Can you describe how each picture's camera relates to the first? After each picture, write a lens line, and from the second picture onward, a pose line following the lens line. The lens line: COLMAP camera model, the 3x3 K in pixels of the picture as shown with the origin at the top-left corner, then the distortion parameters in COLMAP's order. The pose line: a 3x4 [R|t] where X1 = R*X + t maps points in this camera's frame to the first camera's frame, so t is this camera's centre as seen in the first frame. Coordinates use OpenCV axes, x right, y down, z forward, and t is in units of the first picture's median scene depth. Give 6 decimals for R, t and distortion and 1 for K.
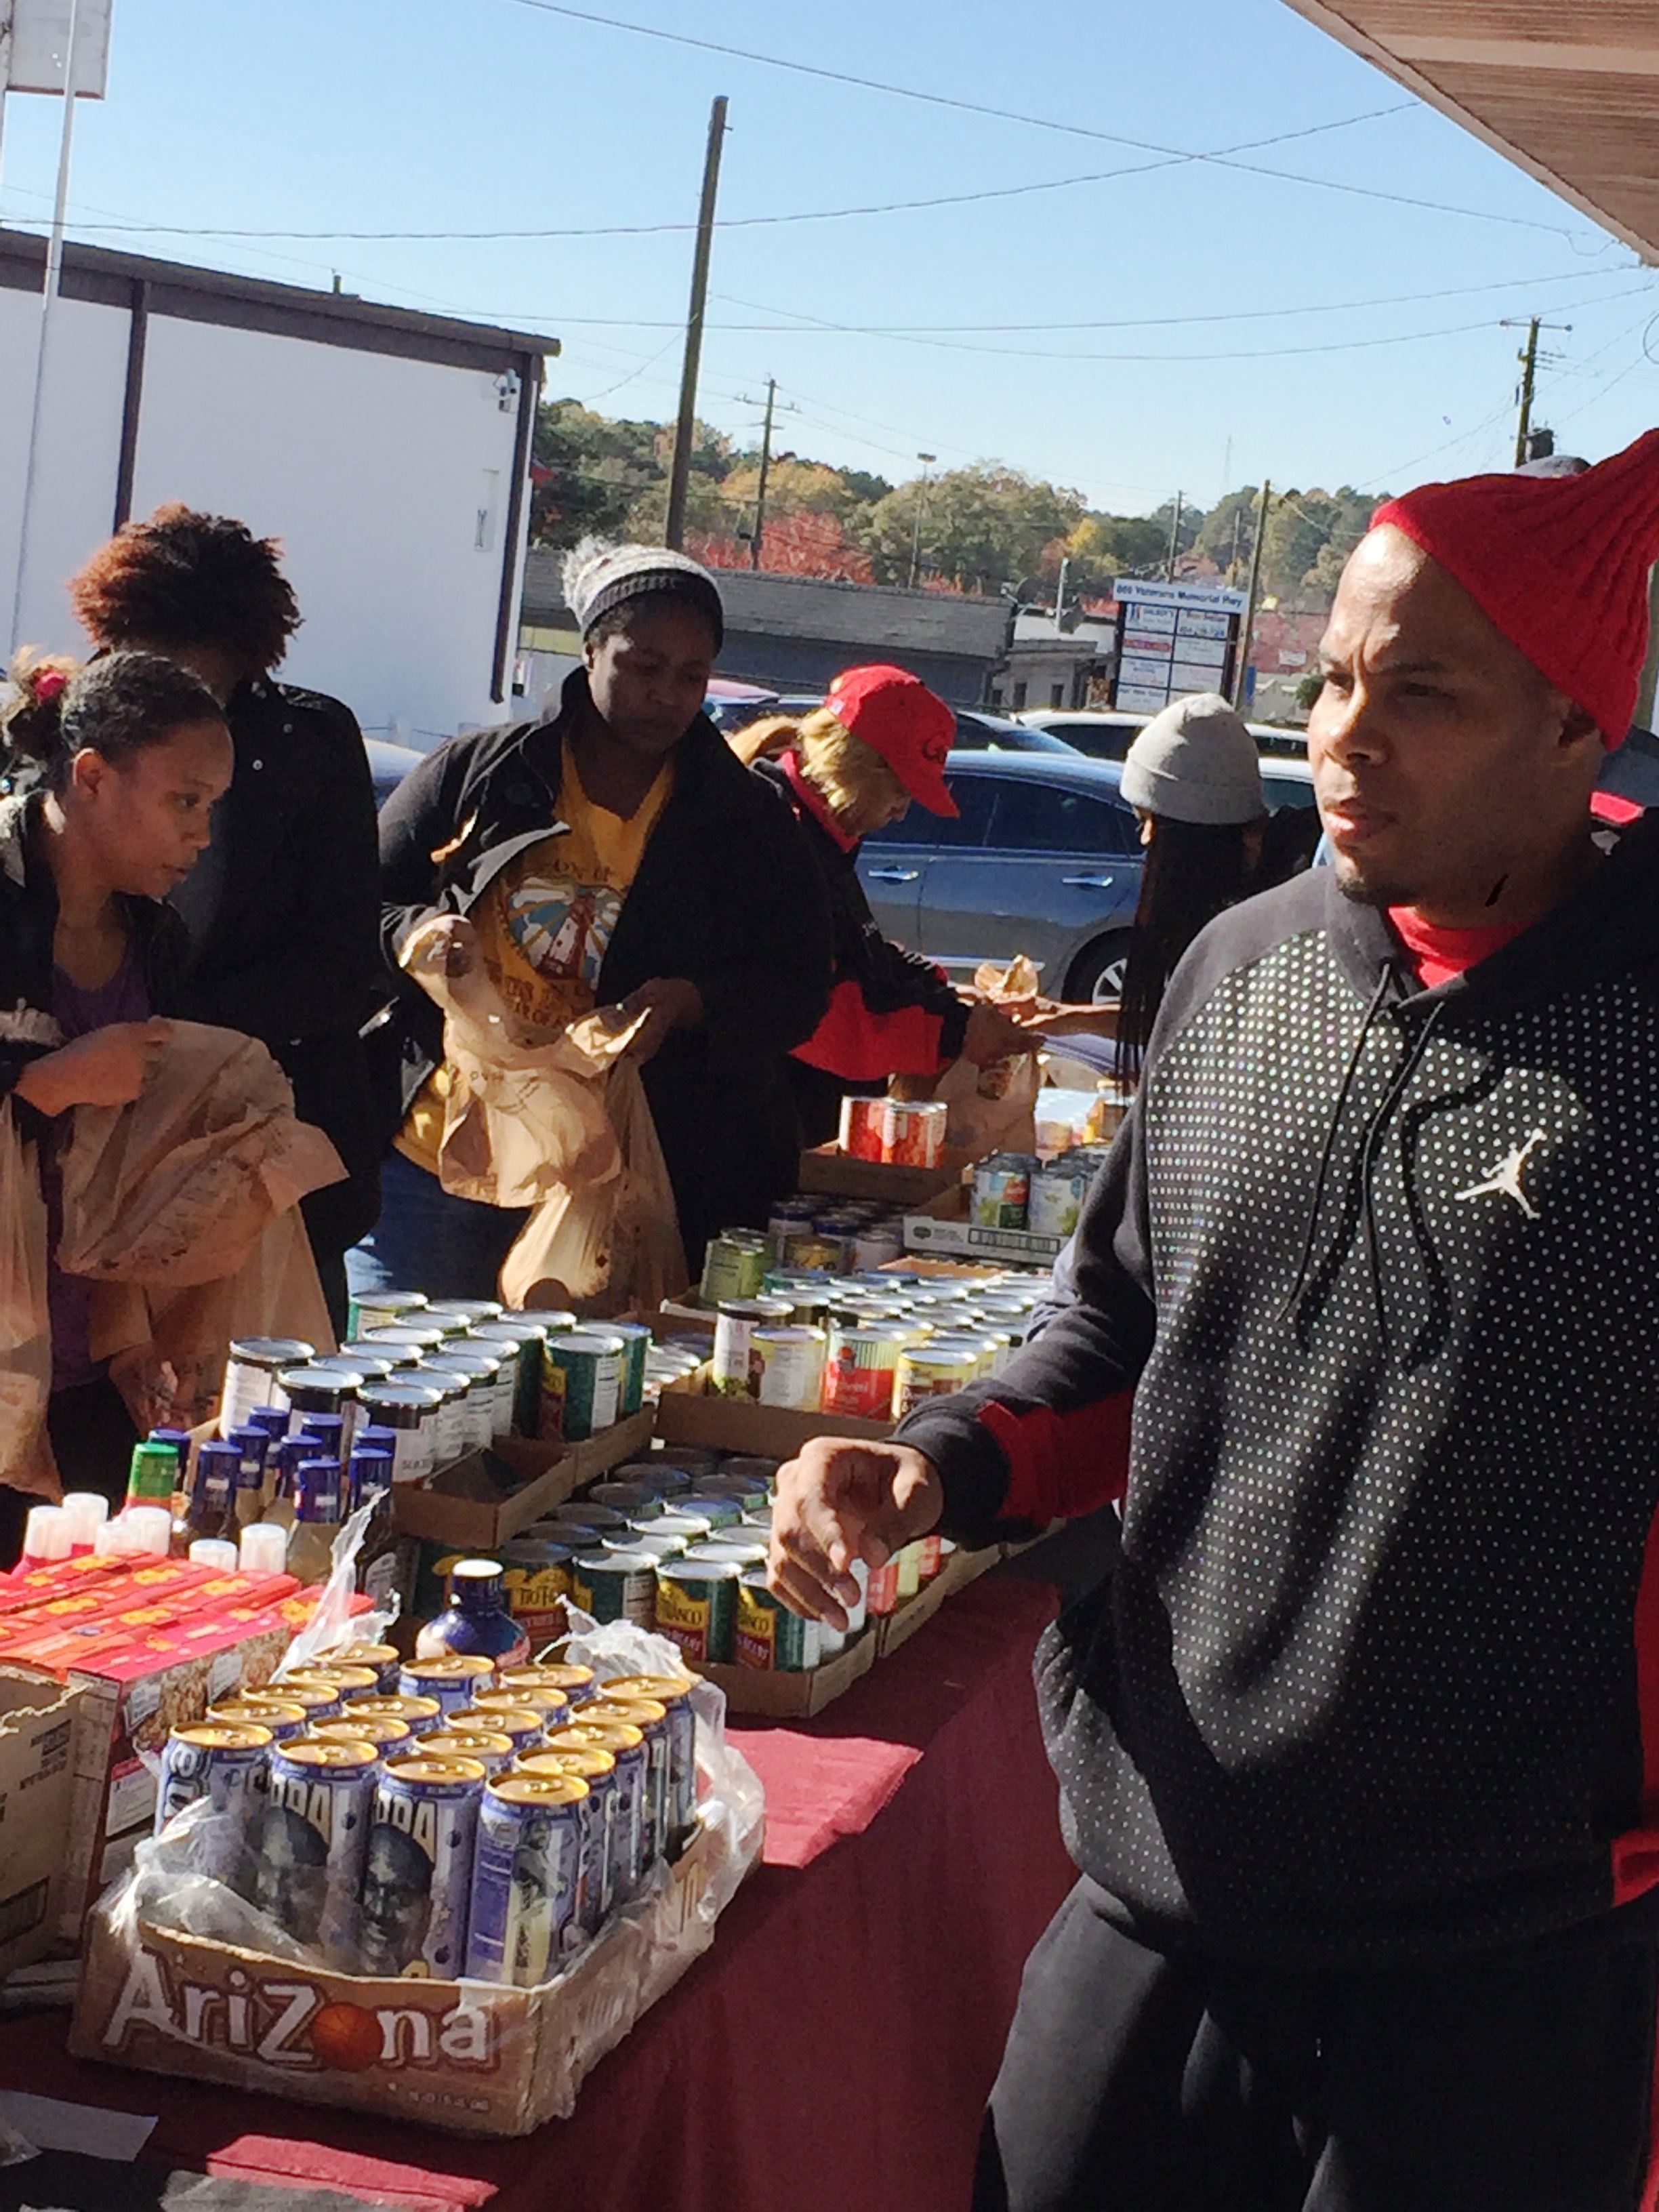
lens RADIAL K [[4597.7, 0, 829.5], [0, 4597.7, 1106.0], [0, 0, 1]] dist [0.032189, 0.113991]
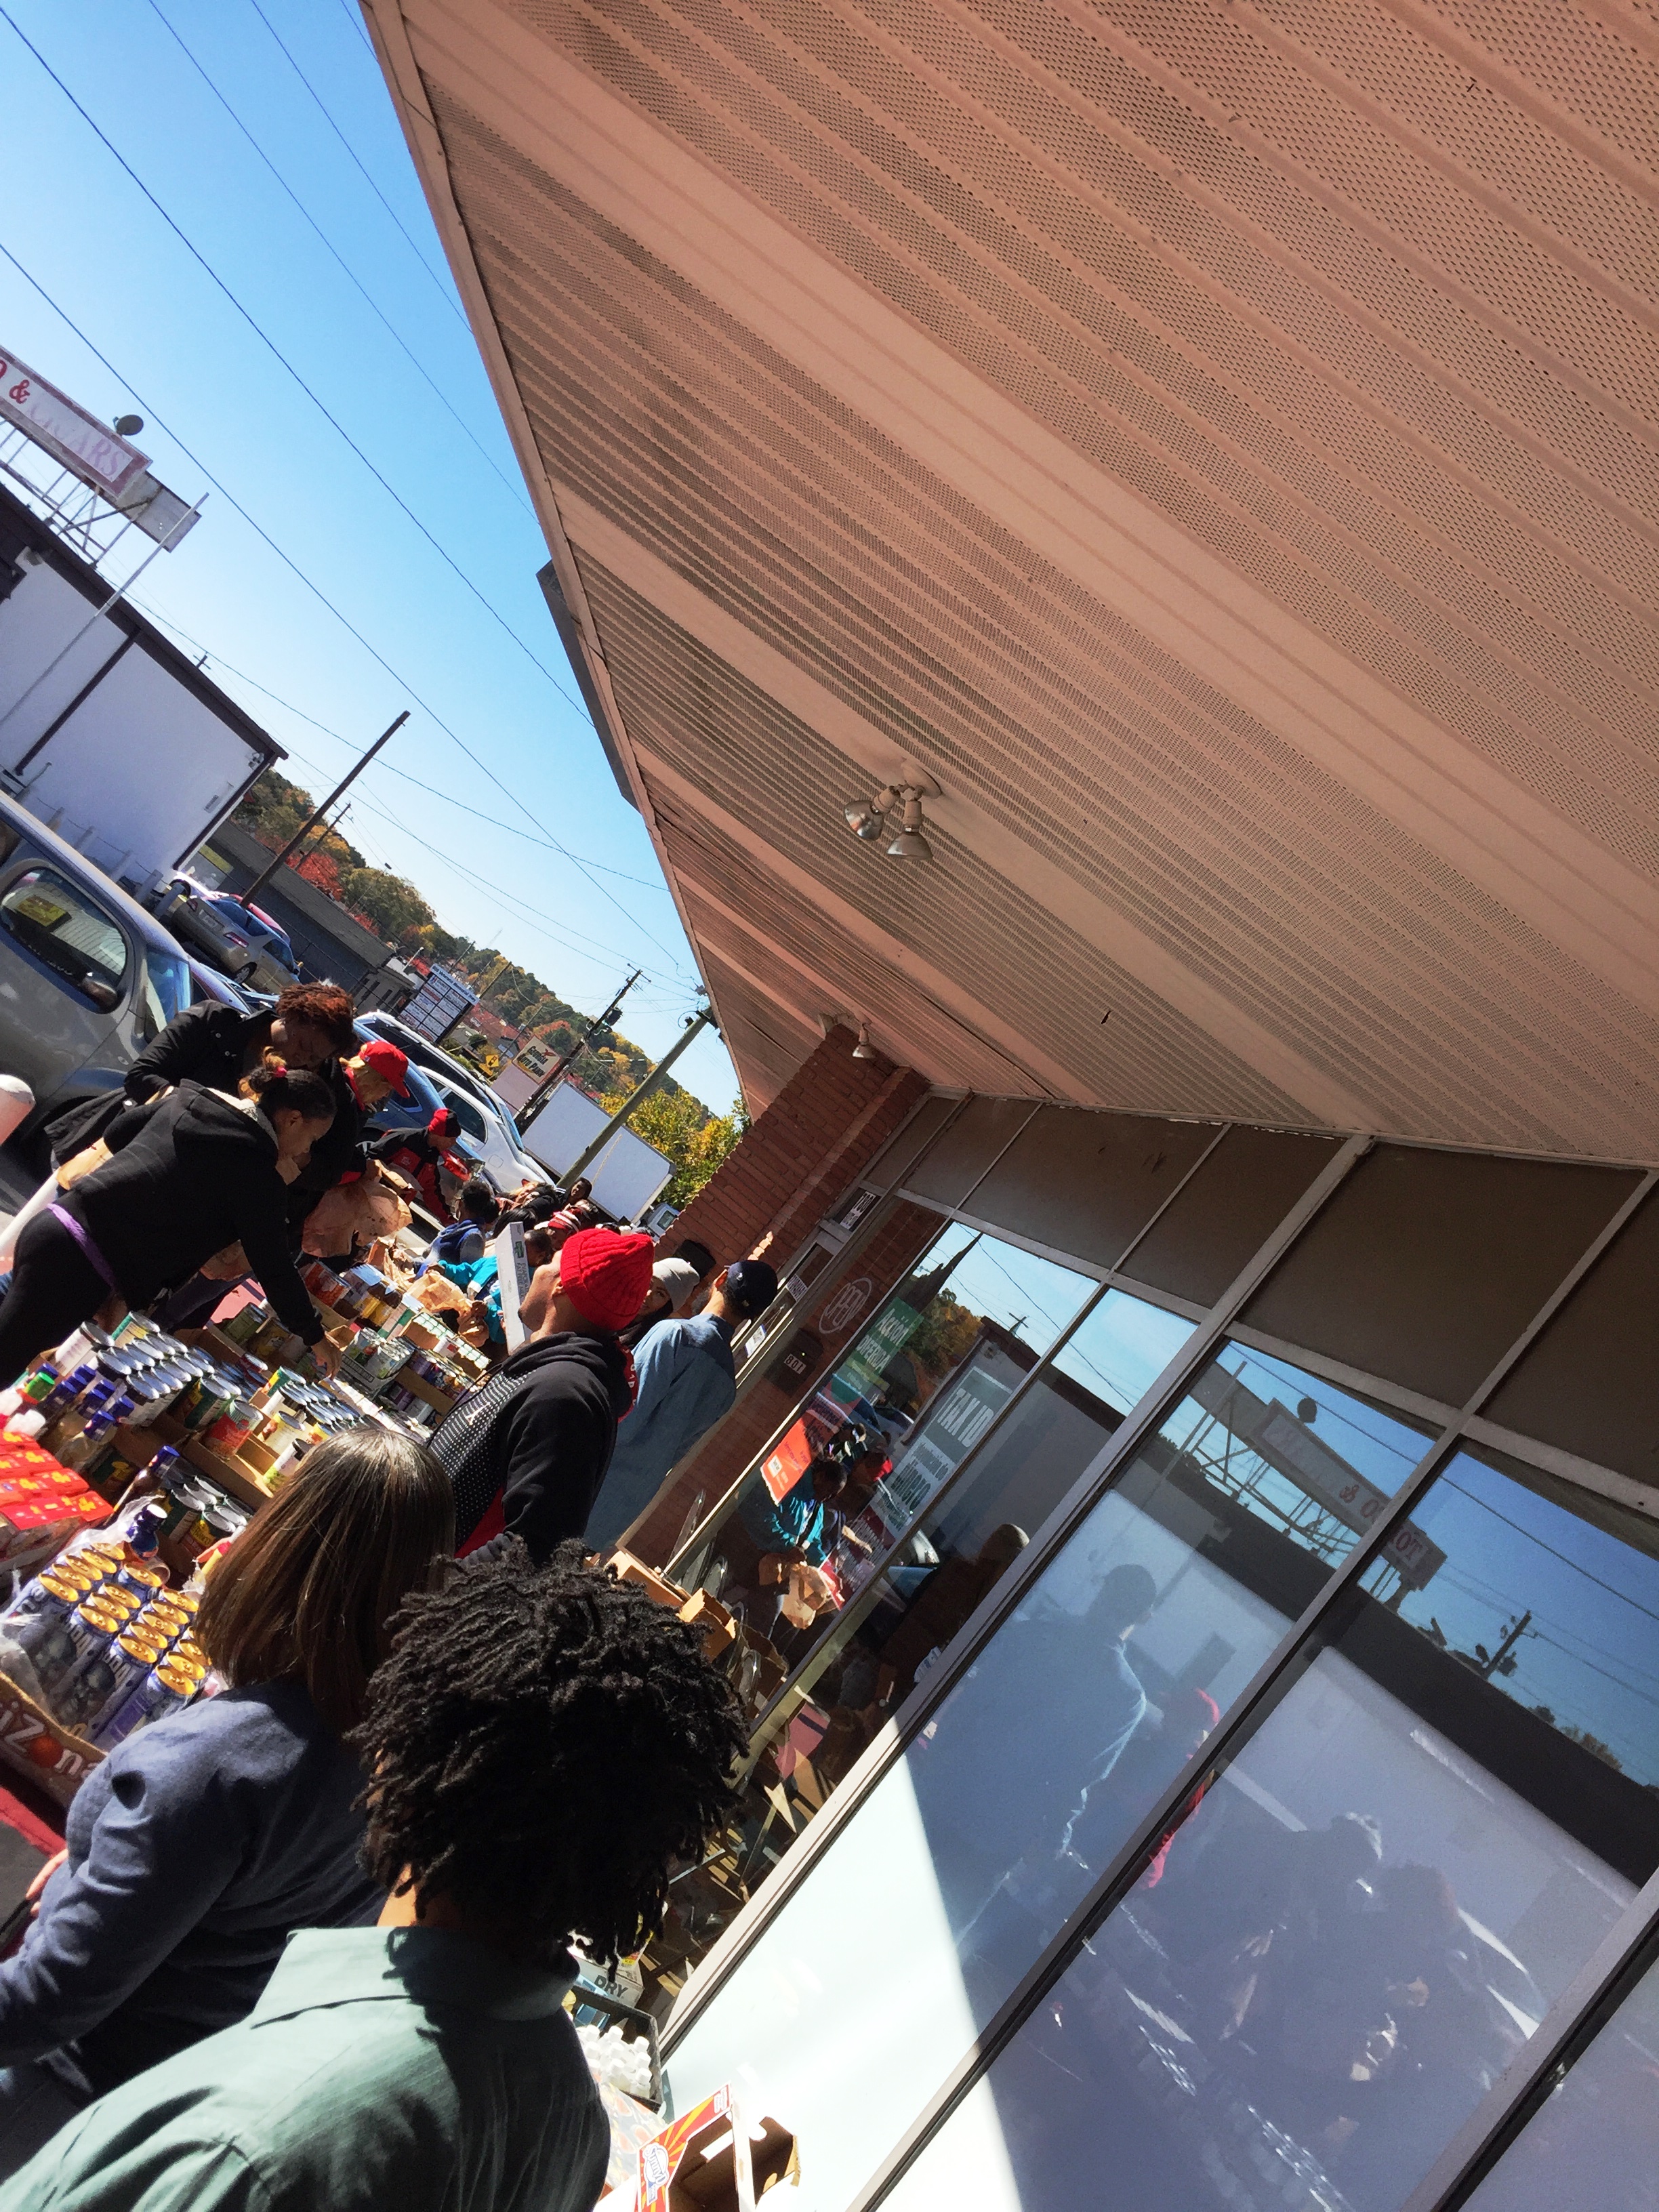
lens RADIAL K [[1902.5, 0, 838.4], [0, 1902.5, 1104.9], [0, 0, 1]] dist [0.093851, -0.125420]
pose [[0.796445, 0.535237, 0.281419, -0.178888], [-0.512166, 0.844480, -0.156653, -0.092445], [-0.321499, -0.019368, 0.946712, -0.023646]]
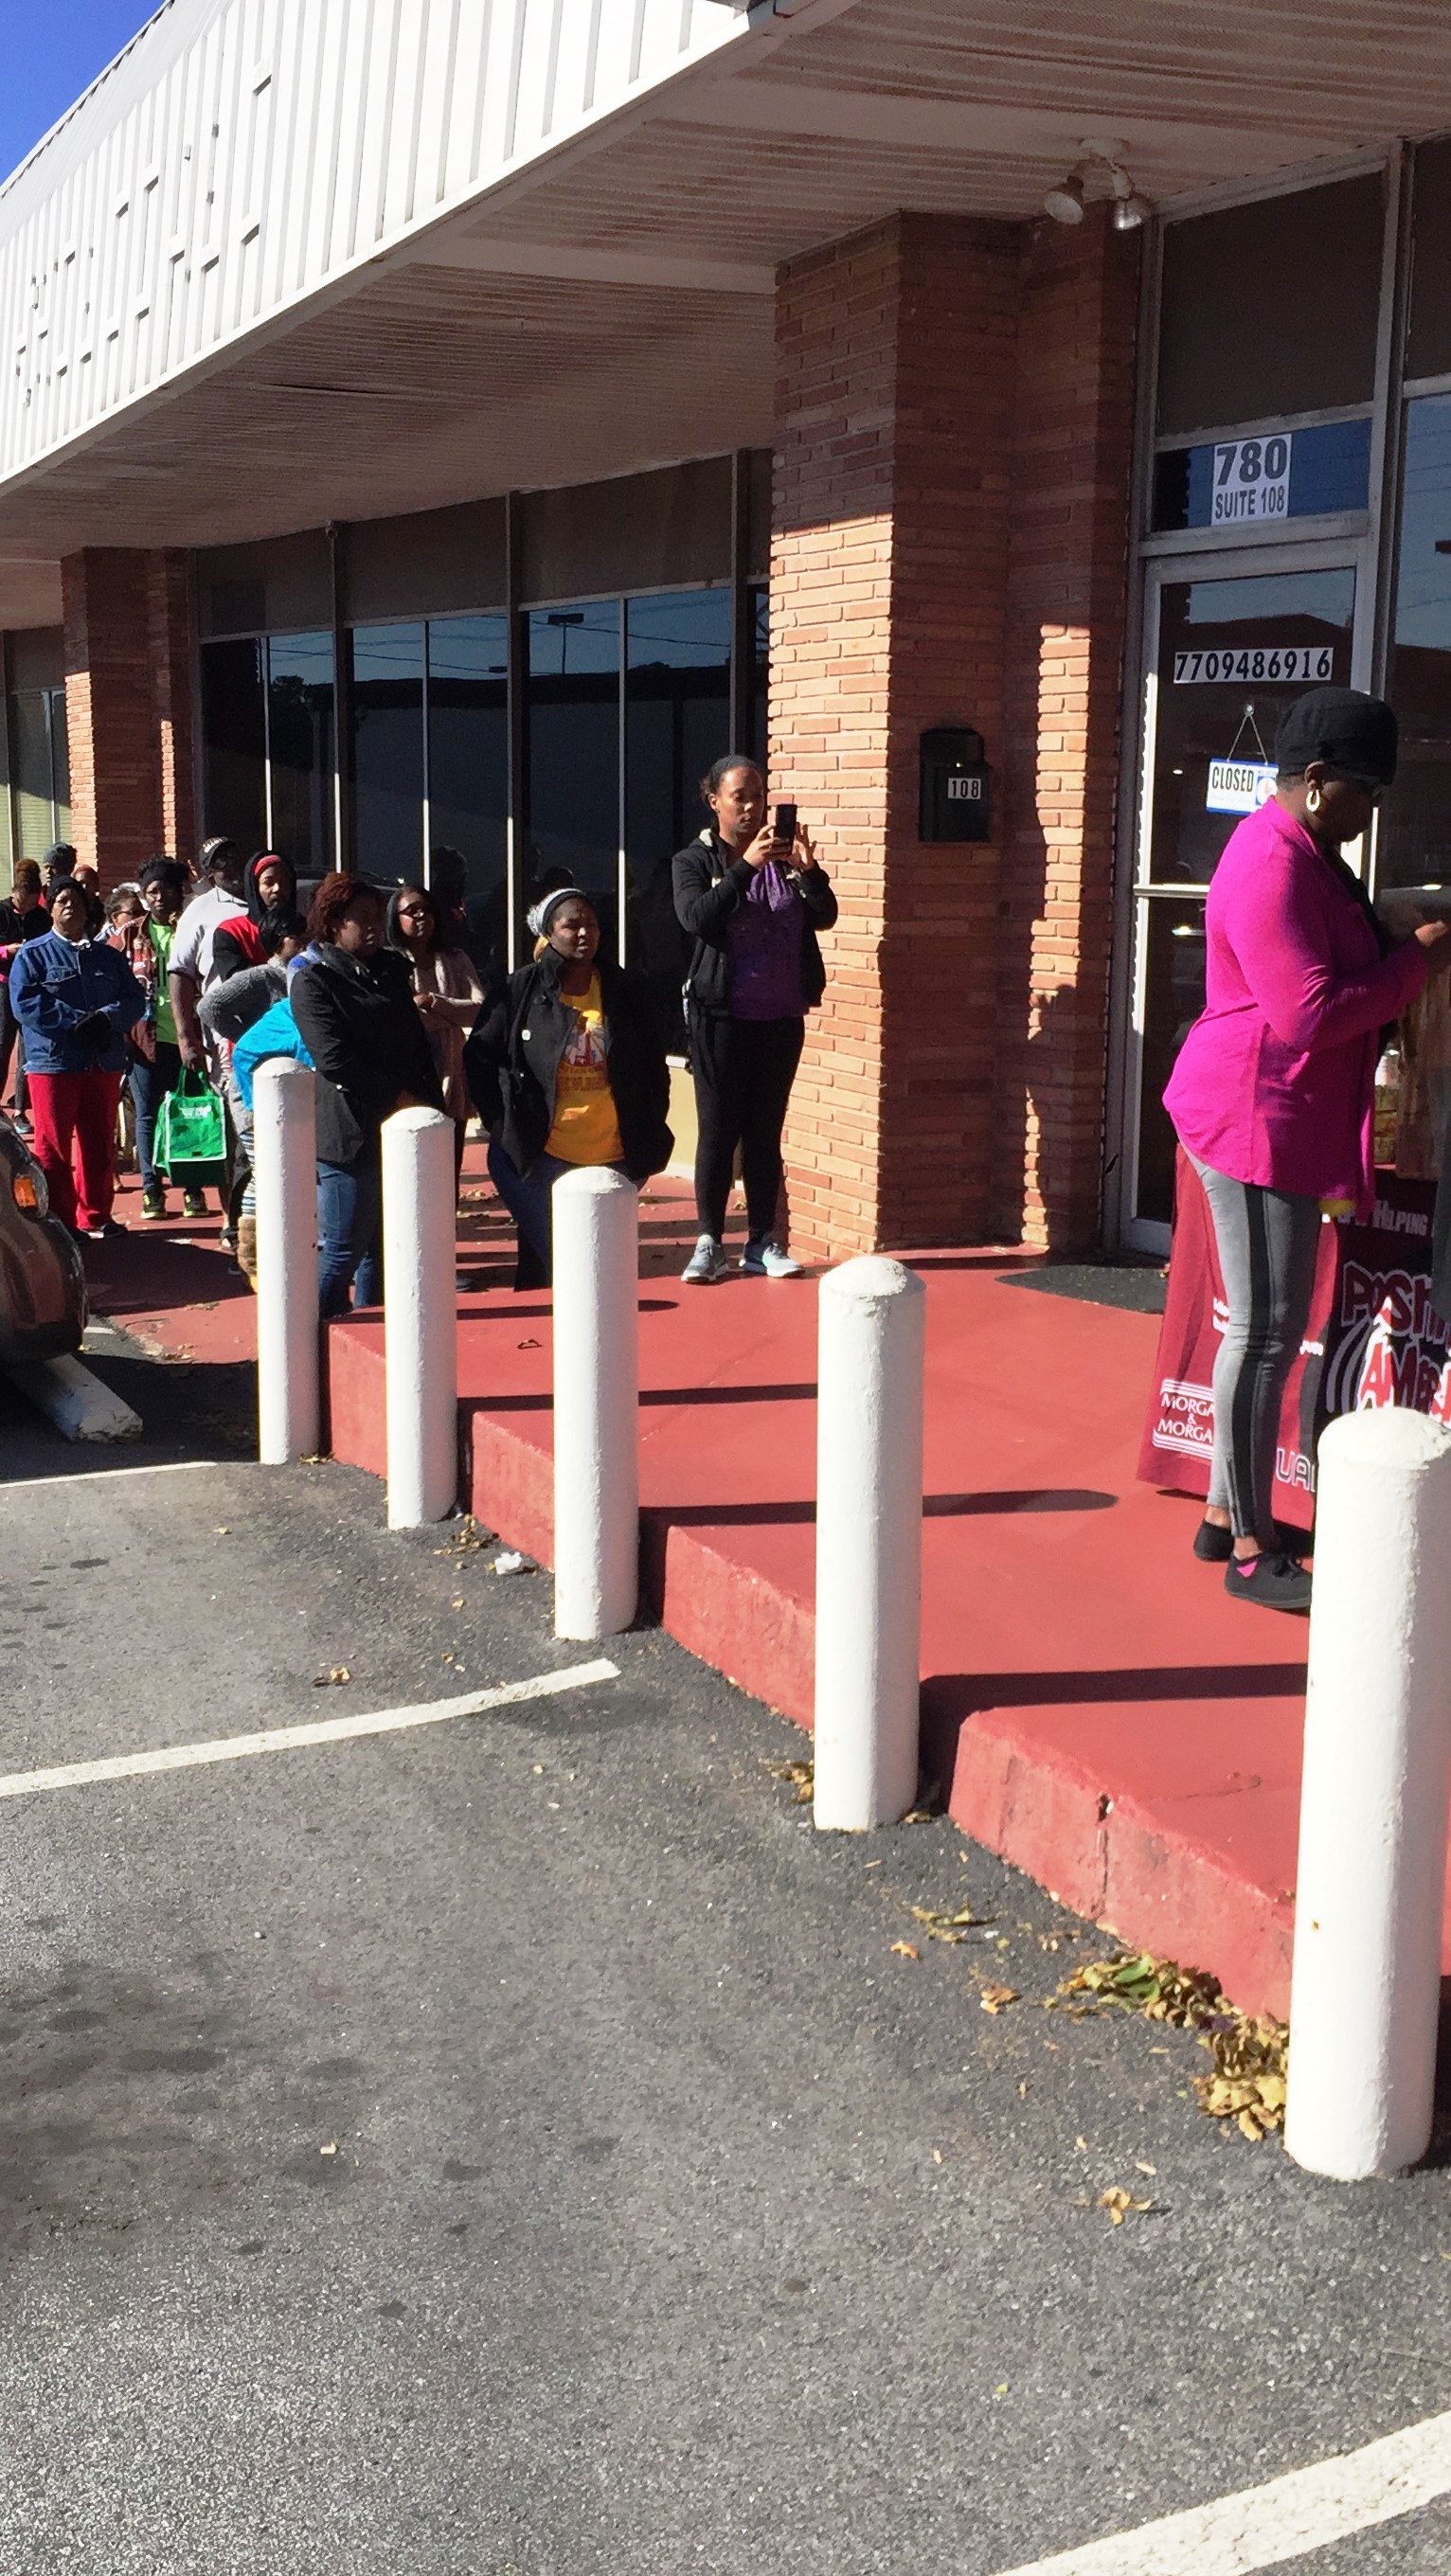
lens RADIAL K [[2684.2, 0, 726.8], [0, 2684.2, 1250.9], [0, 0, 1]] dist [0.074672, -0.041155]
pose [[0.729985, -0.207944, 0.651062, -1.116256], [0.152296, 0.978132, 0.141650, -0.178137], [-0.666279, -0.004248, 0.745690, 1.235419]]
